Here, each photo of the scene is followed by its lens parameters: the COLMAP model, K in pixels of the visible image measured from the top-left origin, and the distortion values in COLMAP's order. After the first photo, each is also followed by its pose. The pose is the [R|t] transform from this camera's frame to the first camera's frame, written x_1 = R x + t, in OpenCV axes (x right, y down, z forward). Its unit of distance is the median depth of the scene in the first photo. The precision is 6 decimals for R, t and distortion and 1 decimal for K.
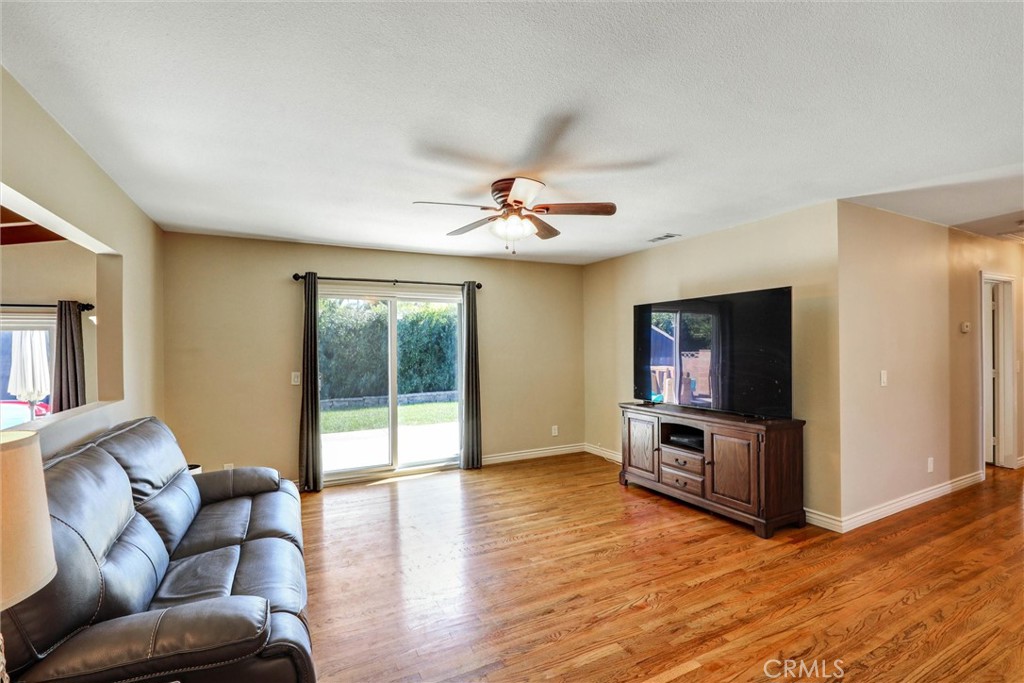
lens RADIAL K [[469.3, 0, 516.8], [0, 469.3, 342.3], [0, 0, 1]] dist [-0.030542, 0.008039]
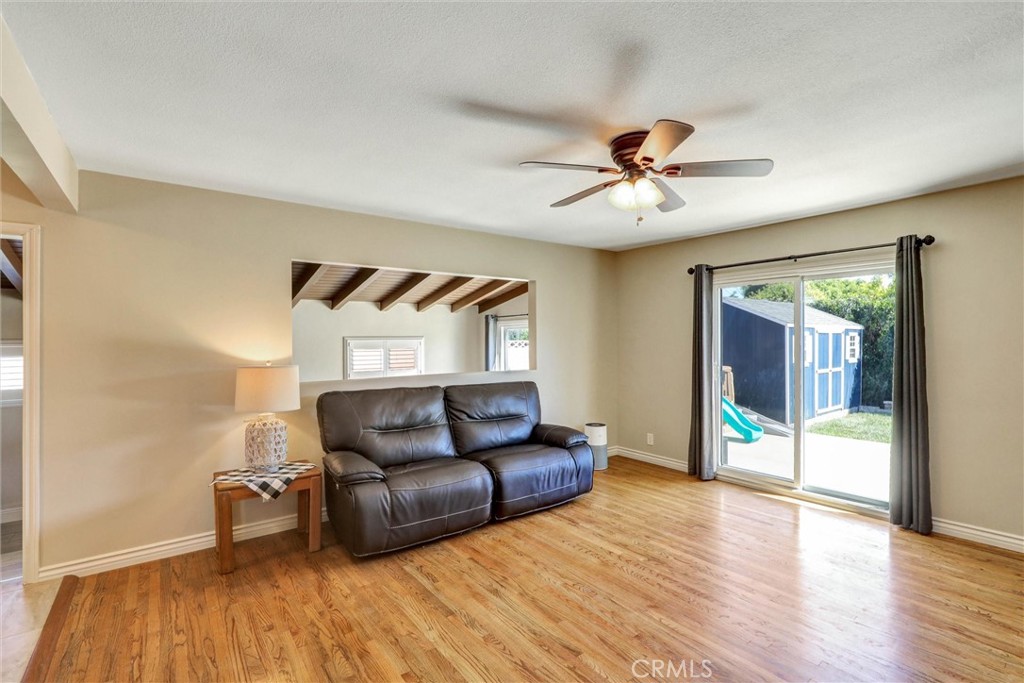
lens RADIAL K [[469.3, 0, 516.8], [0, 469.3, 342.3], [0, 0, 1]] dist [-0.030542, 0.008039]
pose [[0.171306, 0.016309, -0.985083, 0.660672], [0.008036, 0.999807, 0.017950, -0.002176], [0.985185, -0.010991, 0.171142, 0.569985]]
